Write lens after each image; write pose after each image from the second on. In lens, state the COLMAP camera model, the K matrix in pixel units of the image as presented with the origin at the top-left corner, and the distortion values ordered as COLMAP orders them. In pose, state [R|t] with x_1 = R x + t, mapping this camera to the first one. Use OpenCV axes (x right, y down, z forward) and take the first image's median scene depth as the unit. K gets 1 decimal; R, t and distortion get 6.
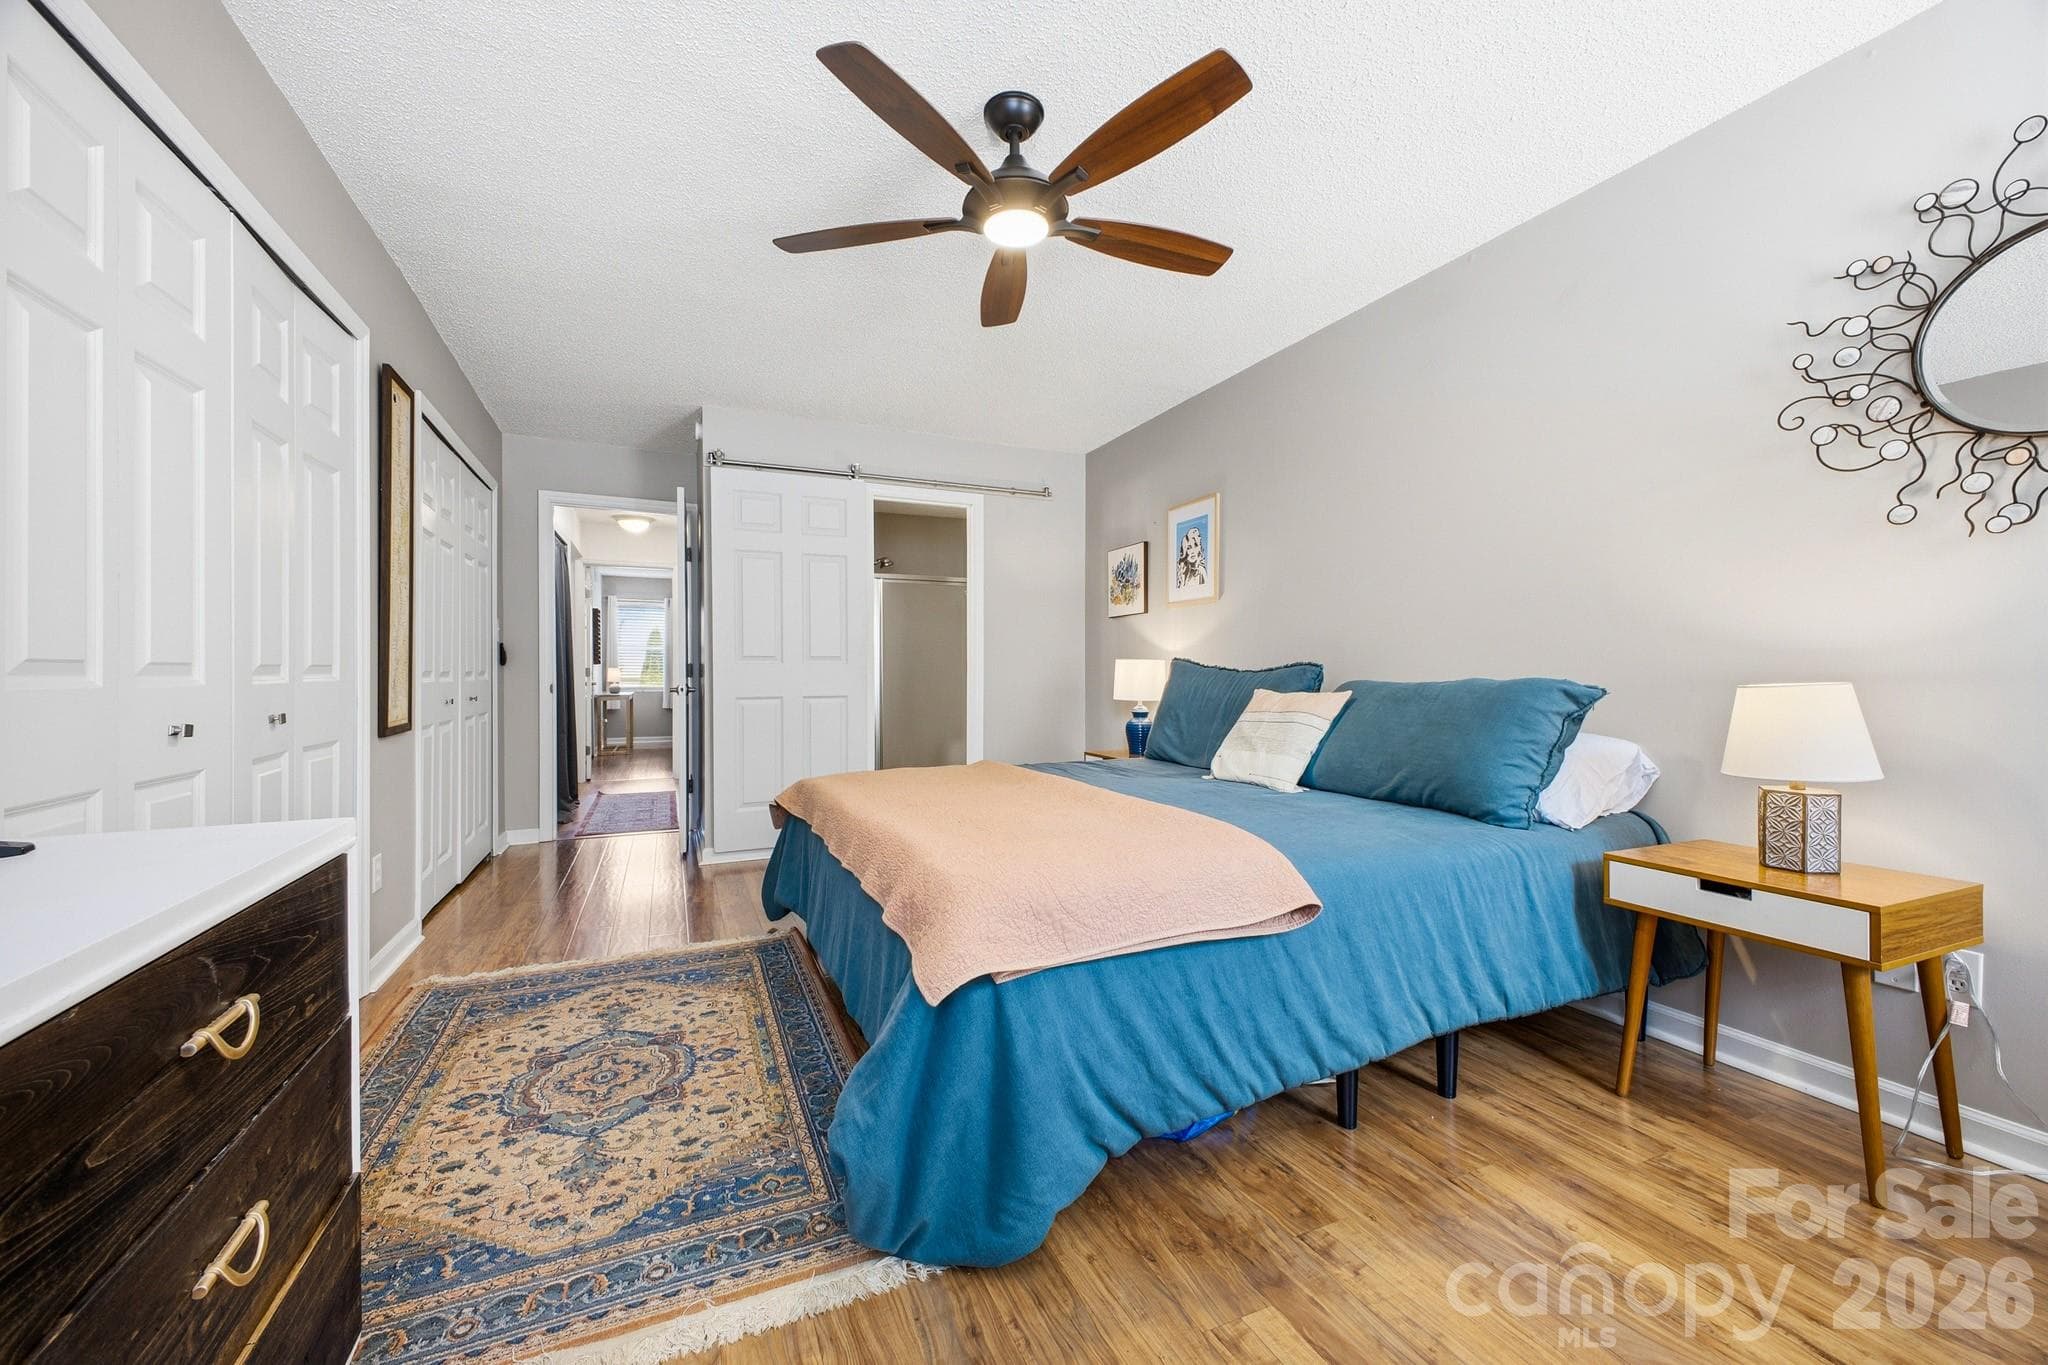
lens RADIAL K [[811.2, 0, 1027.3], [0, 811.2, 670.1], [0, 0, 1]] dist [0.014269, -0.000094]
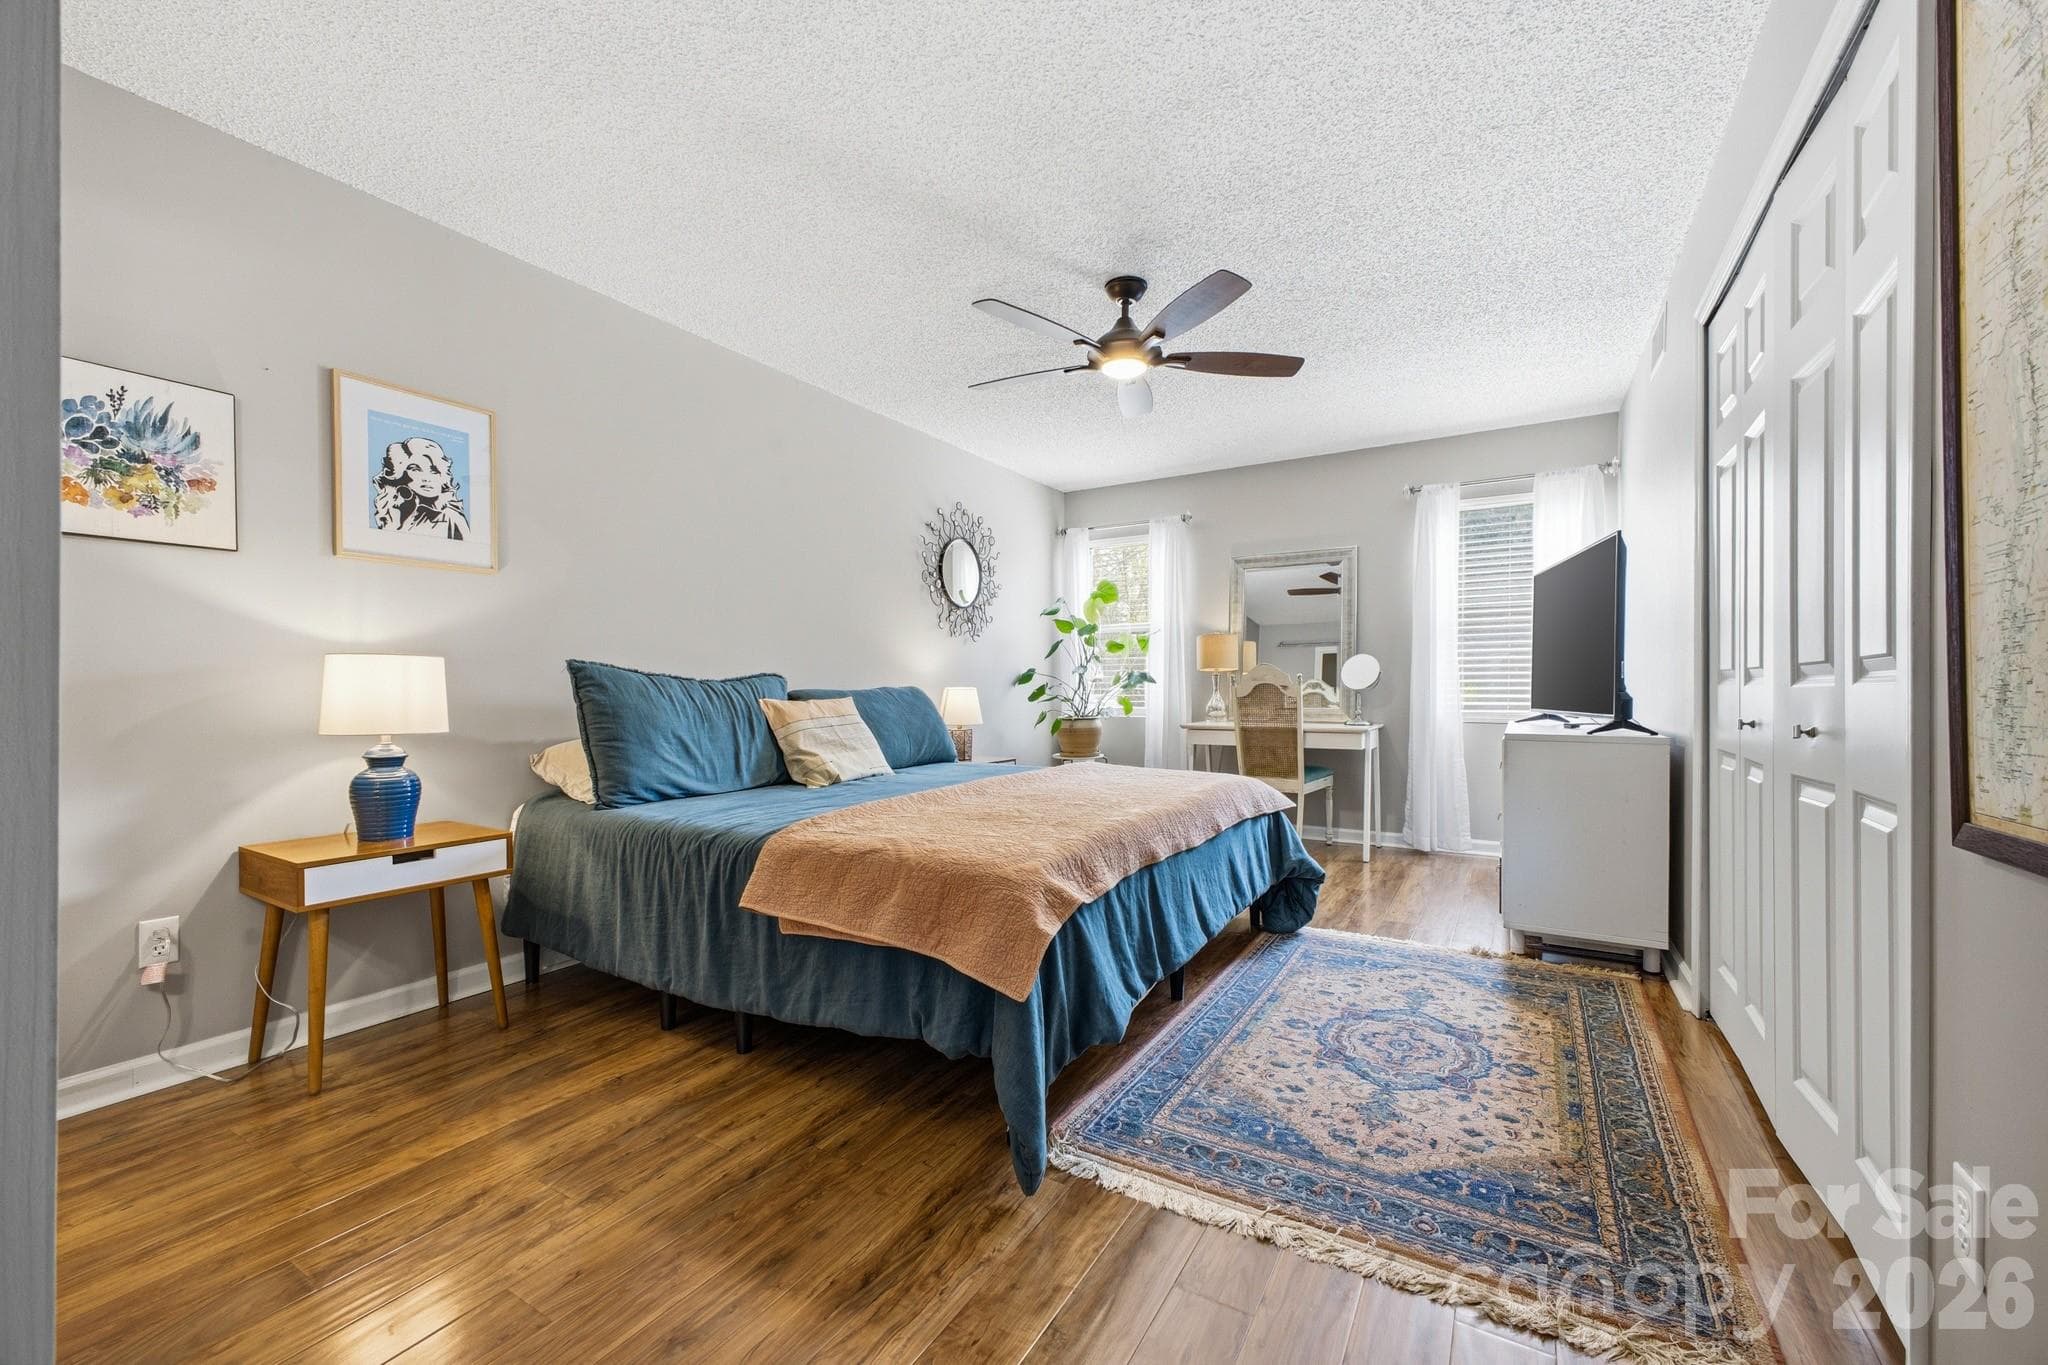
lens RADIAL K [[811.2, 0, 1029.5], [0, 811.2, 691.1], [0, 0, 1]] dist [0.014269, -0.000094]
pose [[-0.573965, -0.002278, 0.818877, -0.909022], [-0.000115, 0.999996, 0.002701, 0.014460], [-0.818880, 0.001456, -0.573963, 1.642553]]
